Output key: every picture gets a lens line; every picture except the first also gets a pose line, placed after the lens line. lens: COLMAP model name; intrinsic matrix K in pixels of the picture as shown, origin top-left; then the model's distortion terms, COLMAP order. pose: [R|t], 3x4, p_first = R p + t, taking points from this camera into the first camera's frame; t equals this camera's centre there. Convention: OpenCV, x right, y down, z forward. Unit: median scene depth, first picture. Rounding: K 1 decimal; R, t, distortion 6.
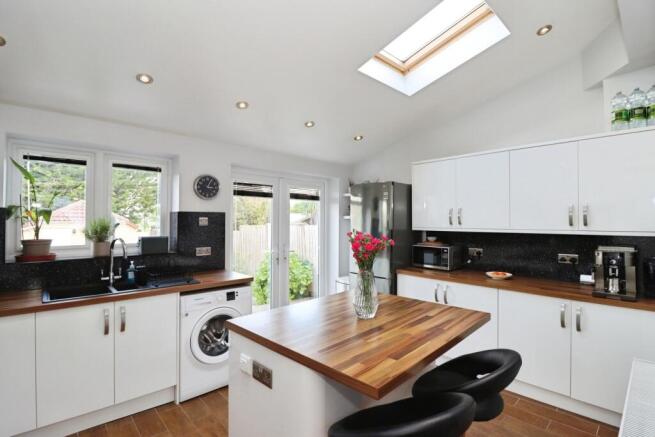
lens RADIAL K [[310.4, 0, 332.8], [0, 310.4, 205.0], [0, 0, 1]] dist [-0.002412, -0.000284]
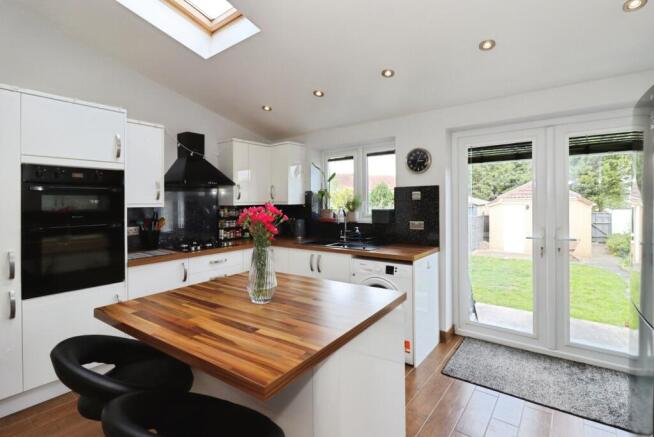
lens RADIAL K [[309.9, 0, 332.3], [0, 309.9, 205.0], [0, 0, 1]] dist [-0.002412, -0.000284]
pose [[0.167598, 0.005110, -0.985842, 0.530304], [0.068800, 0.997488, 0.016867, 0.047979], [0.983452, -0.070652, 0.166826, 0.571324]]
